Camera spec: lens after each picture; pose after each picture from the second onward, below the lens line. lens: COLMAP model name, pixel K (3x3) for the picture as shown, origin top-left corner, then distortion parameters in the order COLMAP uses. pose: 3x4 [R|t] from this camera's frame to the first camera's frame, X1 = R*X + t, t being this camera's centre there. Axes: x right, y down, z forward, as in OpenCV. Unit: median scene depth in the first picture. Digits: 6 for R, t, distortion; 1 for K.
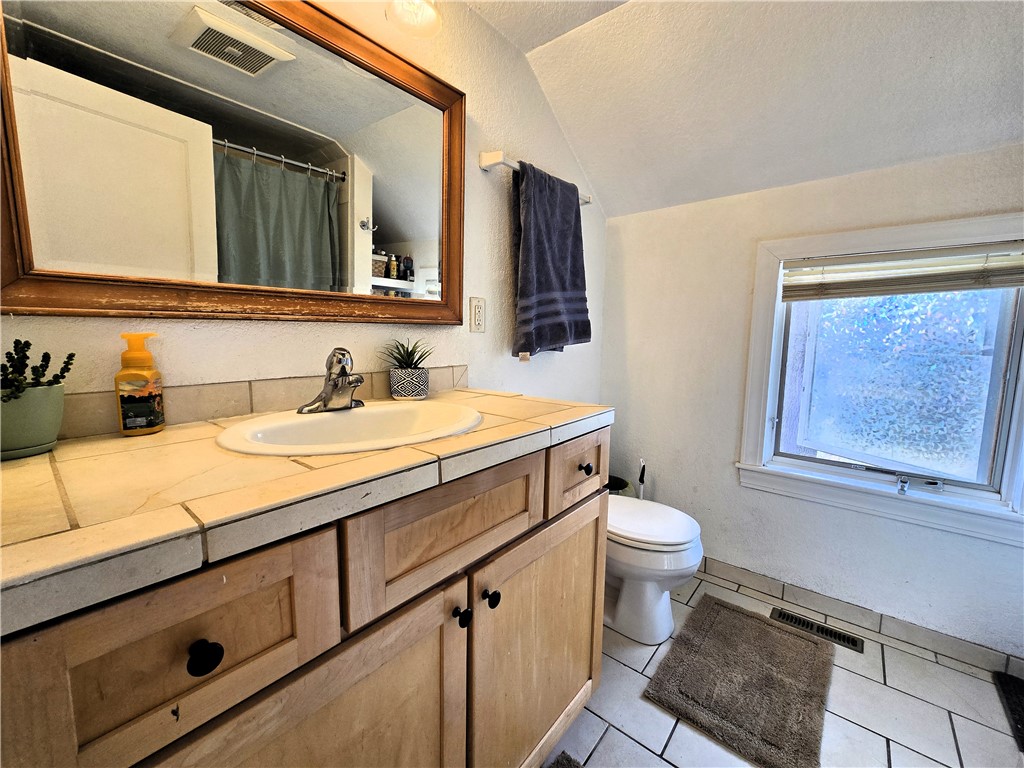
lens RADIAL K [[422.3, 0, 512.1], [0, 422.3, 382.5], [0, 0, 1]] dist [-0.004586, 0.001135]
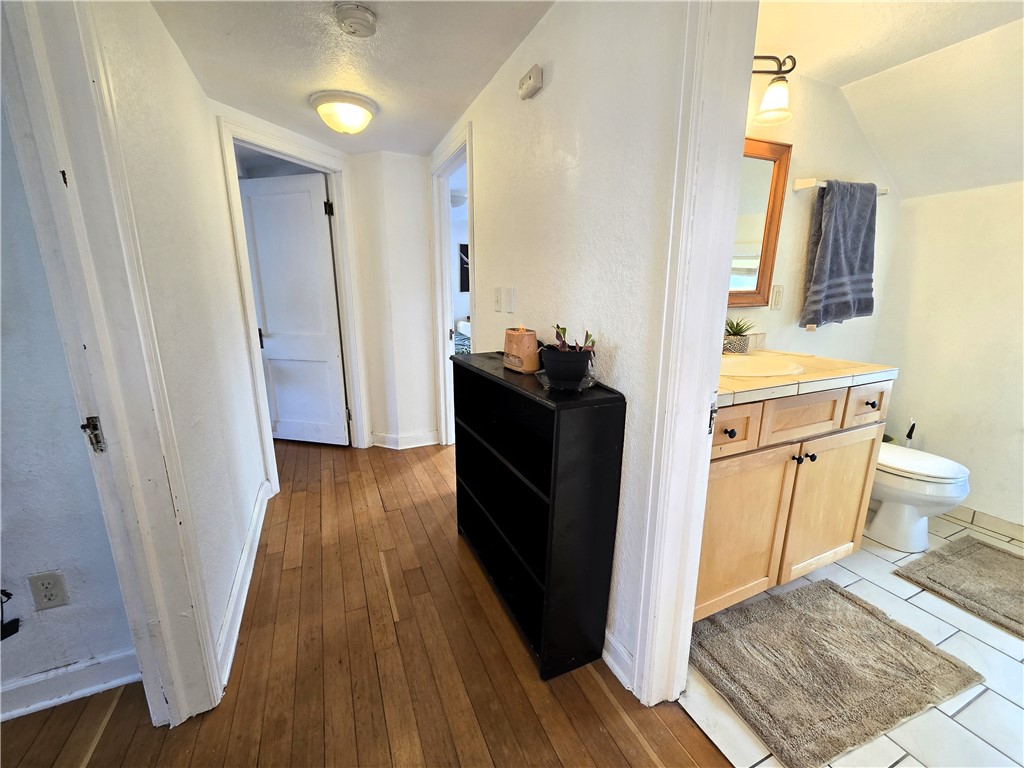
lens RADIAL K [[422.3, 0, 507.9], [0, 422.3, 384.9], [0, 0, 1]] dist [-0.004586, 0.001135]
pose [[0.892237, 0.084419, -0.443606, -0.228184], [-0.036816, 0.992699, 0.114863, 0.000358], [0.450064, -0.086153, 0.888831, -0.662435]]
